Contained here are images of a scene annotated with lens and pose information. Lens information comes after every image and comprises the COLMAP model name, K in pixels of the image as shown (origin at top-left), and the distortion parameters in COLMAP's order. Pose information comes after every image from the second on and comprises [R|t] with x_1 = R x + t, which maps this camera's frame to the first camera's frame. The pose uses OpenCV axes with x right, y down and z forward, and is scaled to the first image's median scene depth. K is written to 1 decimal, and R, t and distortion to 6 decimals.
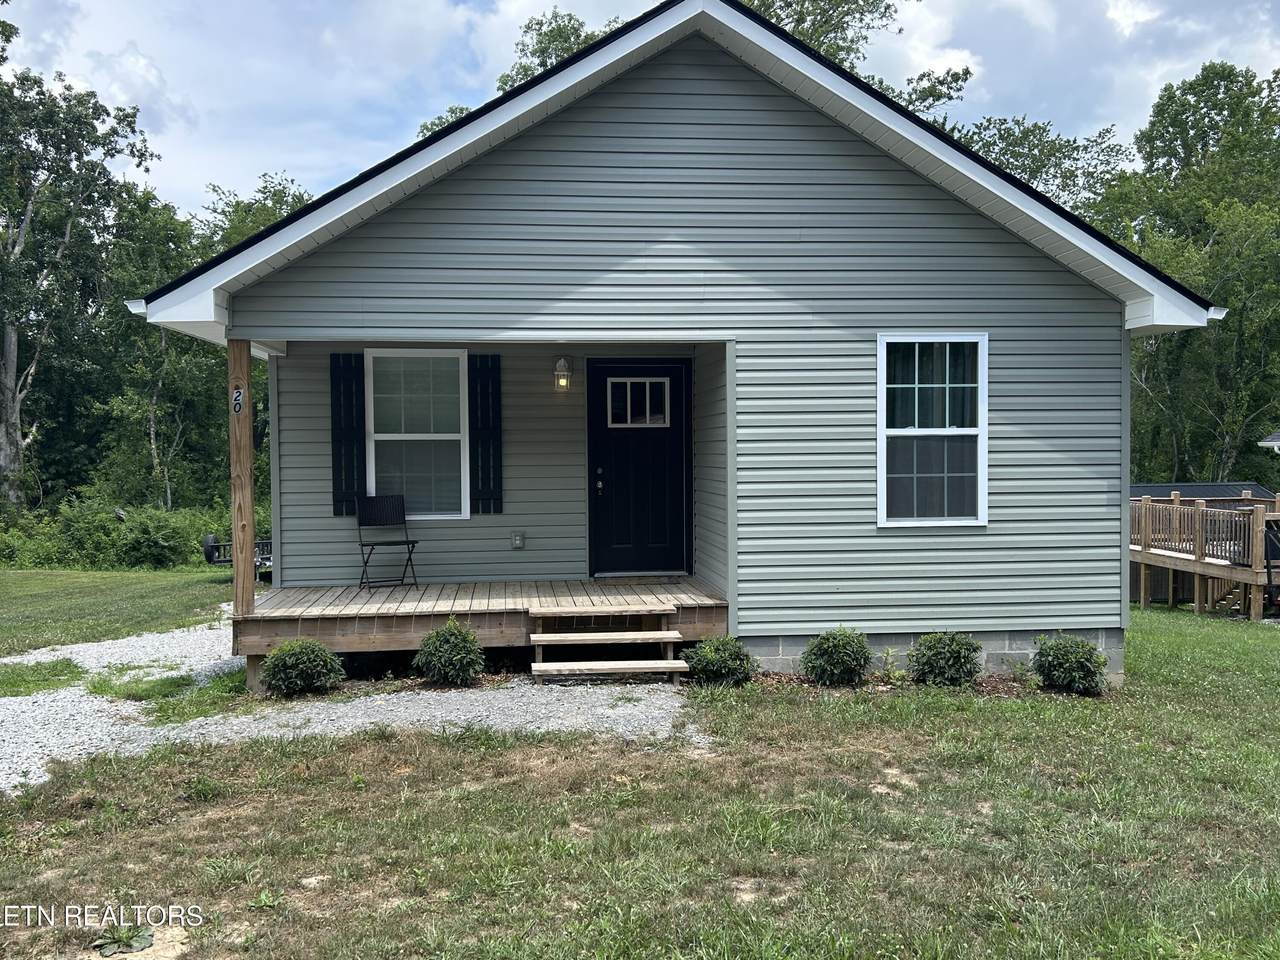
lens RADIAL K [[1087.2, 0, 631.5], [0, 1087.2, 480.0], [0, 0, 1]] dist [0.084824, -0.080614]
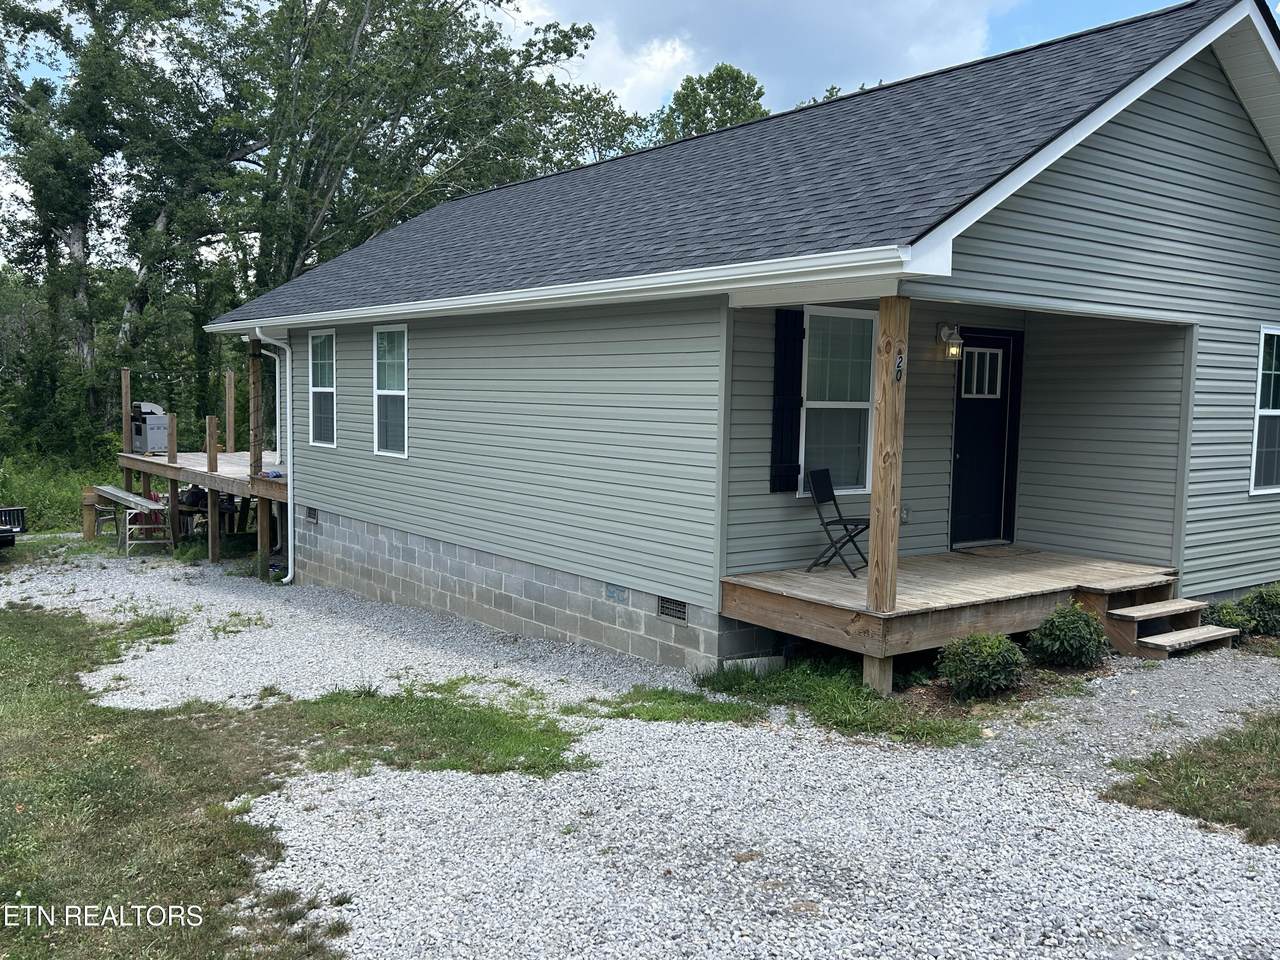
lens RADIAL K [[1102.0, 0, 641.0], [0, 1102.0, 485.0], [0, 0, 1]] dist [0.089525, -0.073409]
pose [[0.847368, -0.017320, 0.530724, -0.936763], [-0.012012, 0.998587, 0.051766, -0.020751], [-0.530871, -0.050240, 0.845962, 0.344514]]
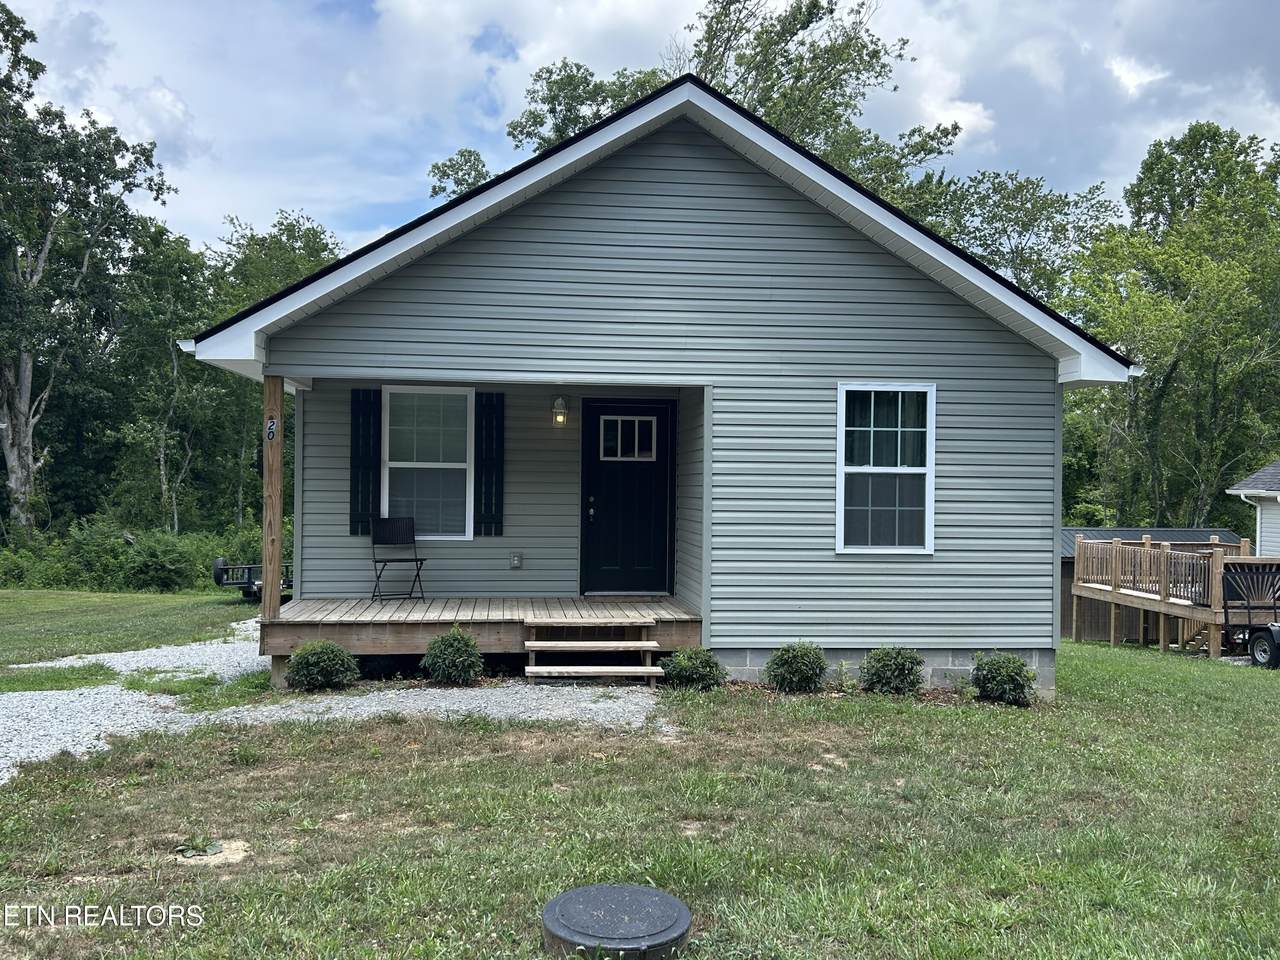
lens RADIAL K [[1102.0, 0, 641.0], [0, 1102.0, 485.0], [0, 0, 1]] dist [0.089525, -0.073409]
pose [[0.999767, 0.020817, 0.005785, 0.016216], [-0.020634, 0.999335, -0.030066, 0.011179], [-0.006407, 0.029940, 0.999531, -0.140359]]
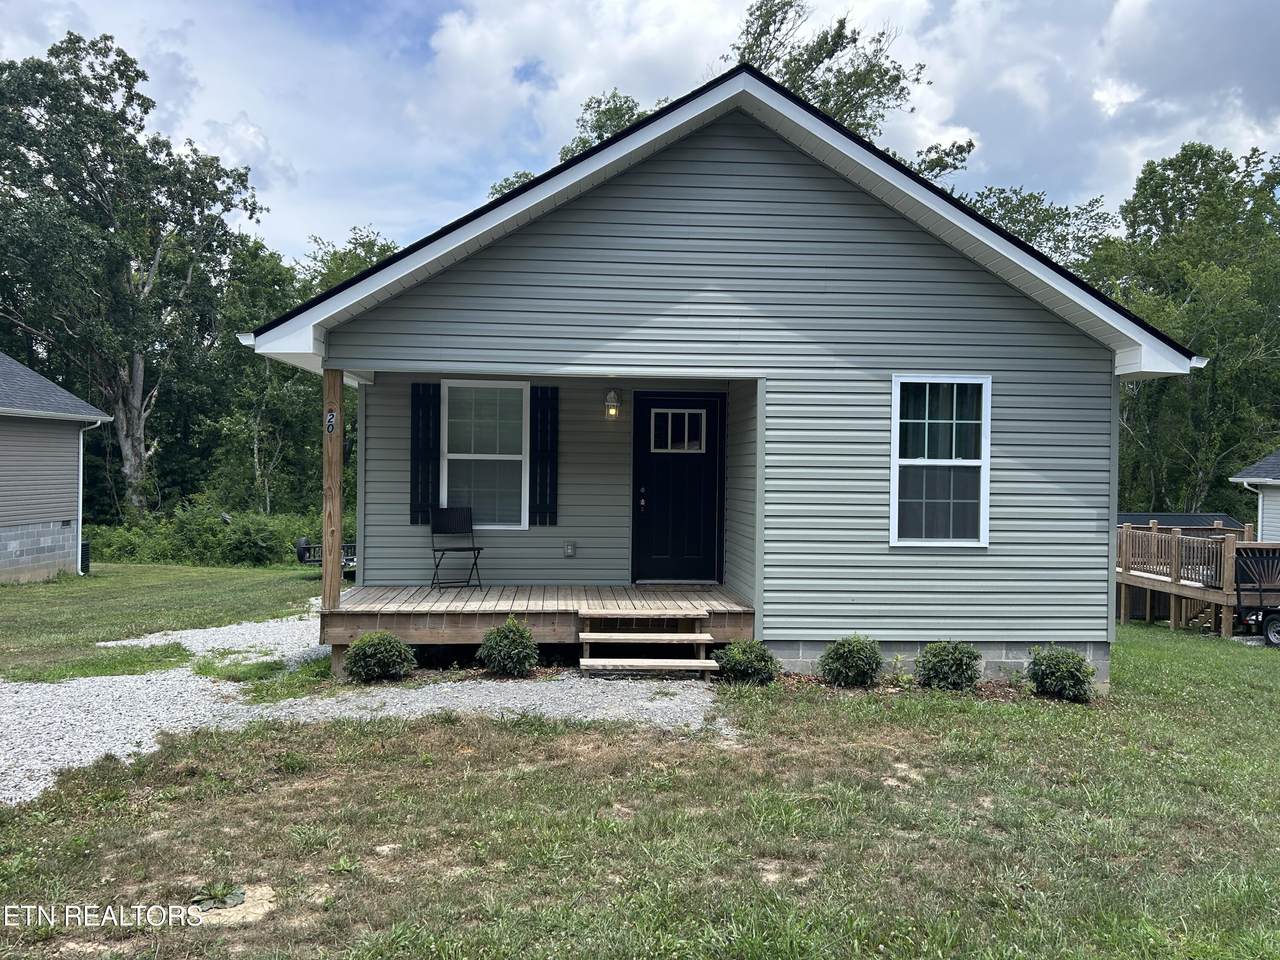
lens RADIAL K [[949.7, 0, 640.0], [0, 949.7, 480.0], [0, 0, 1]] dist [0.082804, -0.079088]
pose [[0.999334, 0.022535, -0.028706, -0.004708], [-0.023073, 0.999561, -0.018579, -0.000550], [0.028274, 0.019229, 0.999415, 0.008127]]
